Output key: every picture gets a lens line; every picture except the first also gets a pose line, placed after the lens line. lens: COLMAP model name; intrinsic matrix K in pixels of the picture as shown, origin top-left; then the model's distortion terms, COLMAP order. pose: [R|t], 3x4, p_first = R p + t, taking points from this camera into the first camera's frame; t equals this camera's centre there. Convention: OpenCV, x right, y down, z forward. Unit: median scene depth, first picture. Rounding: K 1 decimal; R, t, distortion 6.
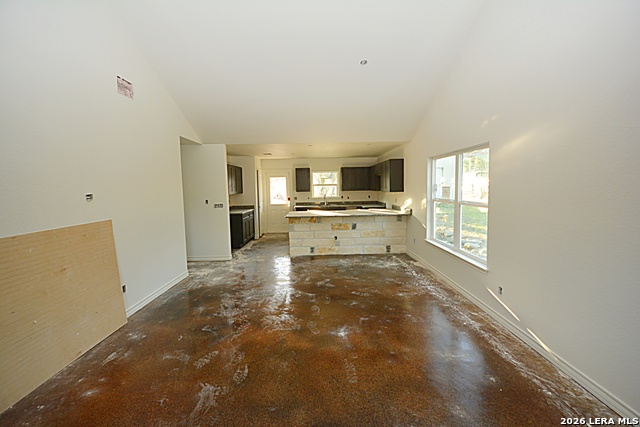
lens RADIAL K [[276.8, 0, 322.1], [0, 276.8, 207.7], [0, 0, 1]] dist [0.003305, 0.000990]
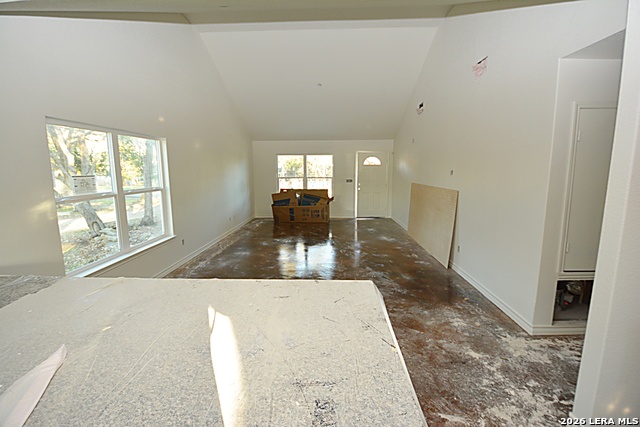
lens RADIAL K [[276.8, 0, 322.1], [0, 276.8, 207.7], [0, 0, 1]] dist [0.003305, 0.000990]
pose [[-0.998396, 0.017329, 0.053900, -0.097153], [0.028776, 0.975191, 0.219489, -0.096320], [-0.048759, 0.220688, -0.974125, 1.214028]]
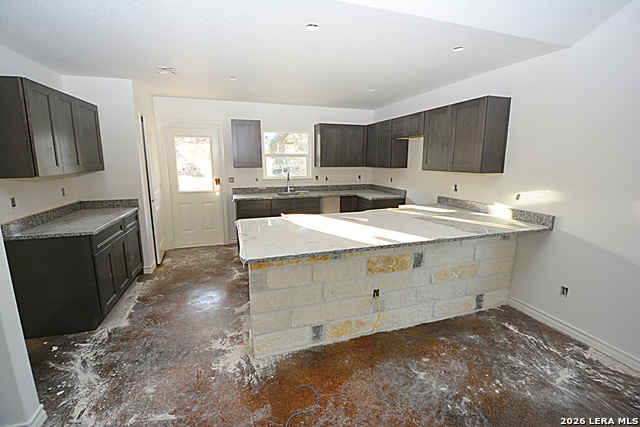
lens RADIAL K [[276.8, 0, 322.1], [0, 276.8, 207.7], [0, 0, 1]] dist [0.003305, 0.000990]
pose [[0.953970, -0.032416, 0.298144, -0.132904], [0.003390, 0.995243, 0.097365, -0.047270], [-0.299882, -0.091873, 0.949542, 0.663812]]
